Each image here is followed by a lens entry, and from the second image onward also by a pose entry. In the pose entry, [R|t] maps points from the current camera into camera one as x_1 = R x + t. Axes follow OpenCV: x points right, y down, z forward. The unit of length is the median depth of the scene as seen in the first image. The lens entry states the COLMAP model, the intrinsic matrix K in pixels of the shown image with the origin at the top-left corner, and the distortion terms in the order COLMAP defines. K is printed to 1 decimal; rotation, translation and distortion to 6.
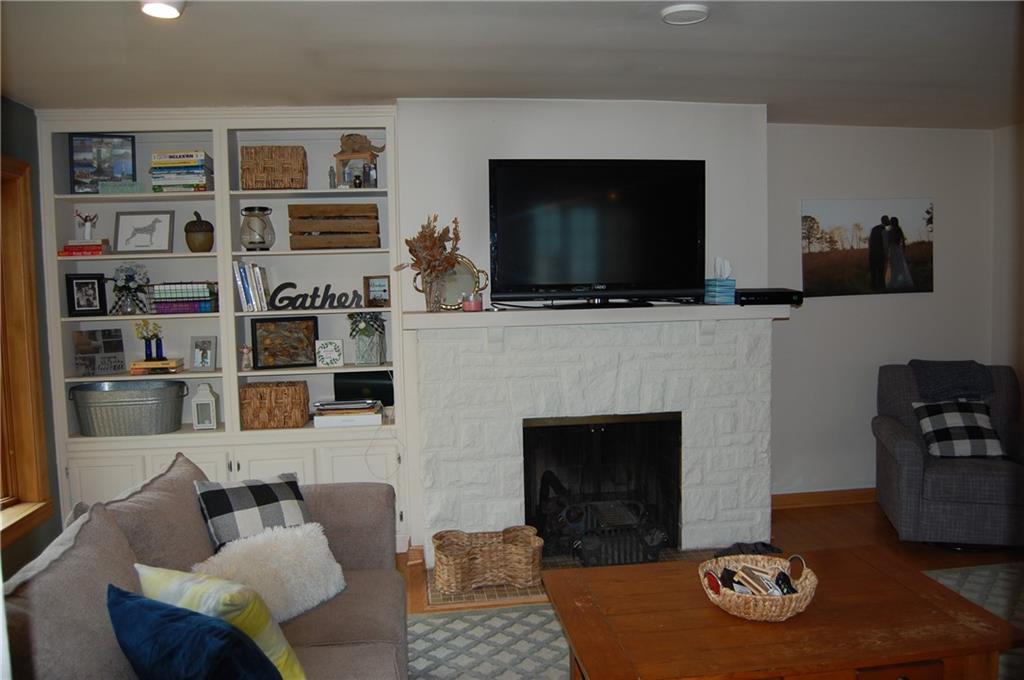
lens RADIAL K [[796.0, 0, 512.0], [0, 796.0, 340.0], [0, 0, 1]] dist [-0.081878, 0.002765]
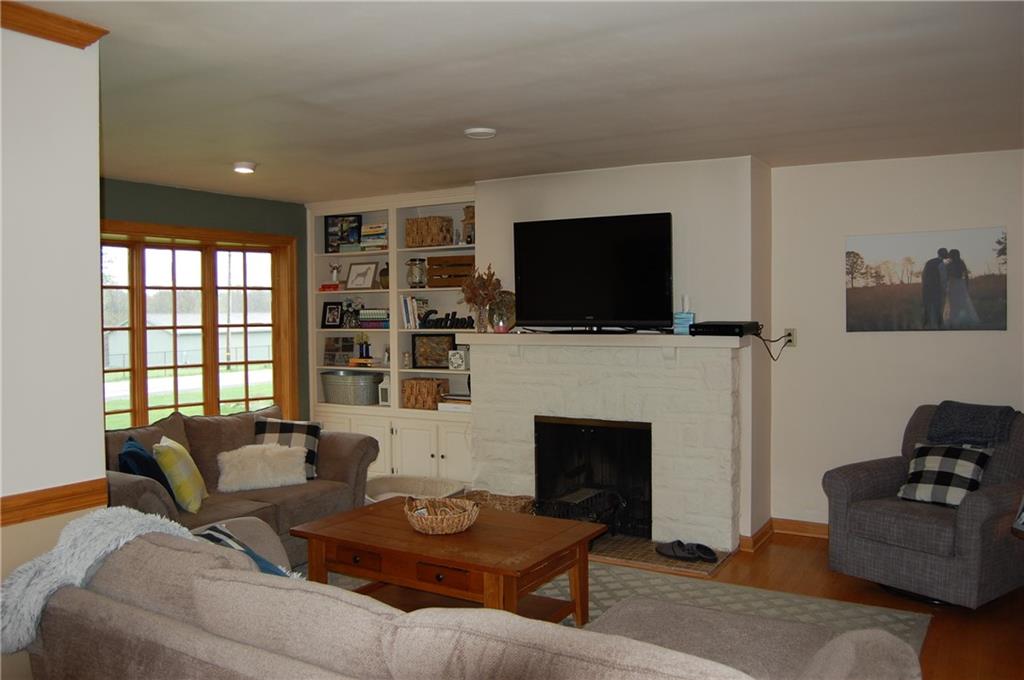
lens RADIAL K [[833.9, 0, 512.0], [0, 833.9, 340.0], [0, 0, 1]] dist [-0.080078, -0.003035]
pose [[0.782003, 0.037177, -0.622165, 0.803194], [-0.057215, 0.998287, -0.012262, -0.006743], [0.620643, 0.045186, 0.782790, -0.112316]]
